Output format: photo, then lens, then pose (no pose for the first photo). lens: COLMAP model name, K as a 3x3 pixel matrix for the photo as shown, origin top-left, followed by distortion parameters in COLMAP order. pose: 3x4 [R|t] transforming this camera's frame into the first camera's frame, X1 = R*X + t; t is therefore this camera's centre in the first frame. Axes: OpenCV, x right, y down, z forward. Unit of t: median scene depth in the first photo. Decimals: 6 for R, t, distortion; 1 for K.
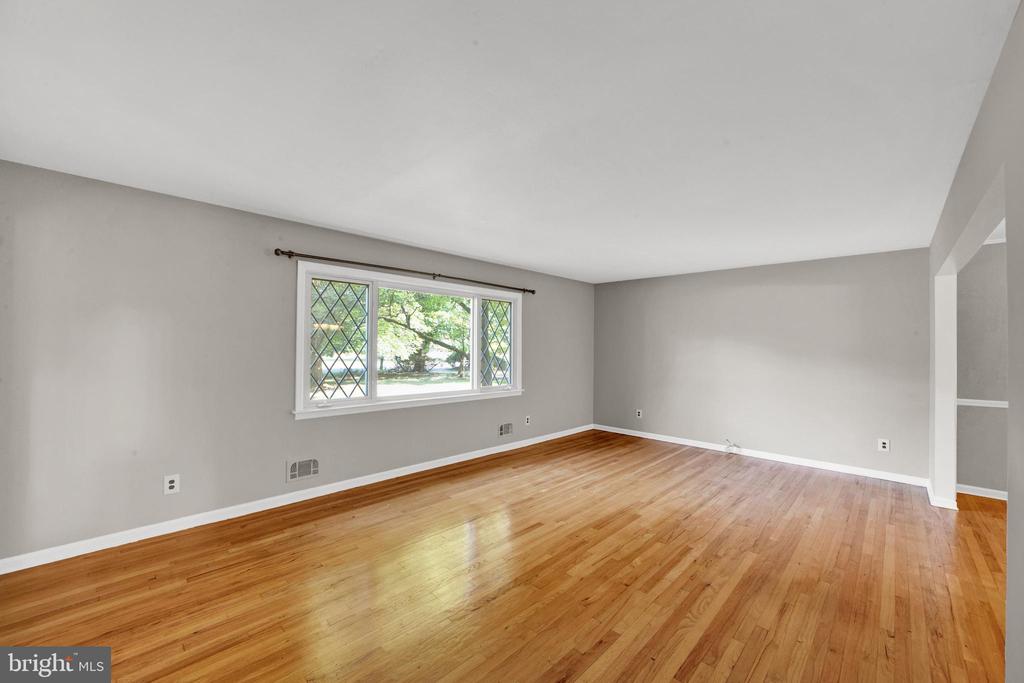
lens RADIAL K [[403.1, 0, 514.9], [0, 403.1, 345.7], [0, 0, 1]] dist [-0.041727, 0.010660]
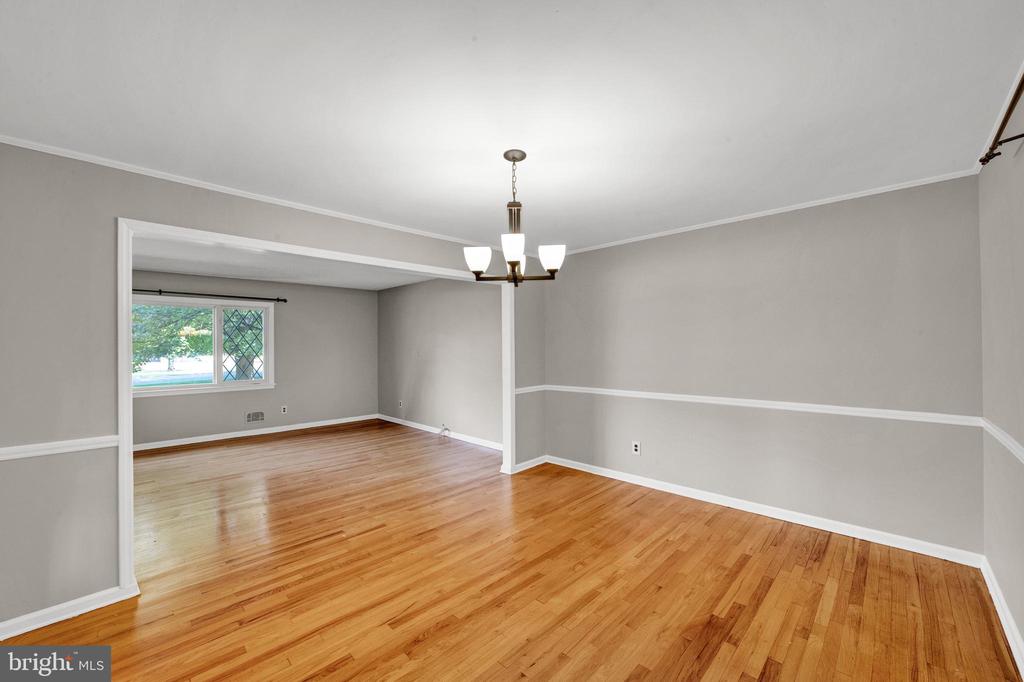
lens RADIAL K [[403.1, 0, 514.9], [0, 403.1, 345.2], [0, 0, 1]] dist [-0.041727, 0.010660]
pose [[0.999827, -0.018538, -0.001223, 1.083729], [0.018537, 0.999827, -0.001182, 0.015443], [0.001245, 0.001159, 0.999999, -0.250204]]
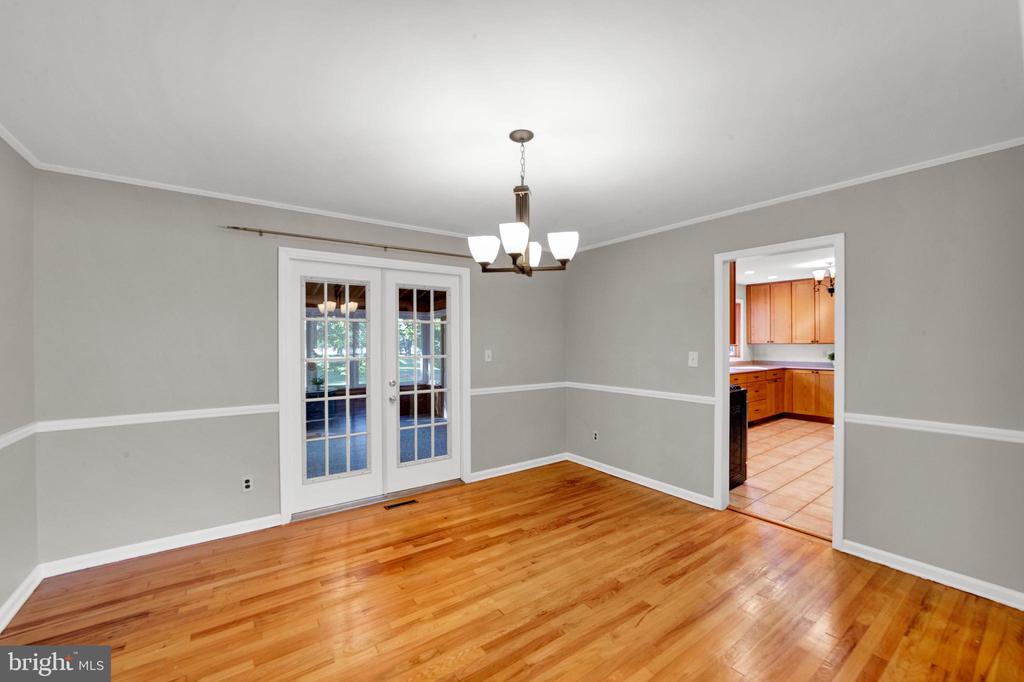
lens RADIAL K [[403.1, 0, 514.9], [0, 403.1, 345.2], [0, 0, 1]] dist [-0.041727, 0.010660]
pose [[-0.984442, -0.008232, 0.175515, 0.999257], [-0.006526, 0.999926, 0.010297, 0.013857], [-0.175586, 0.008991, -0.984423, 0.873748]]
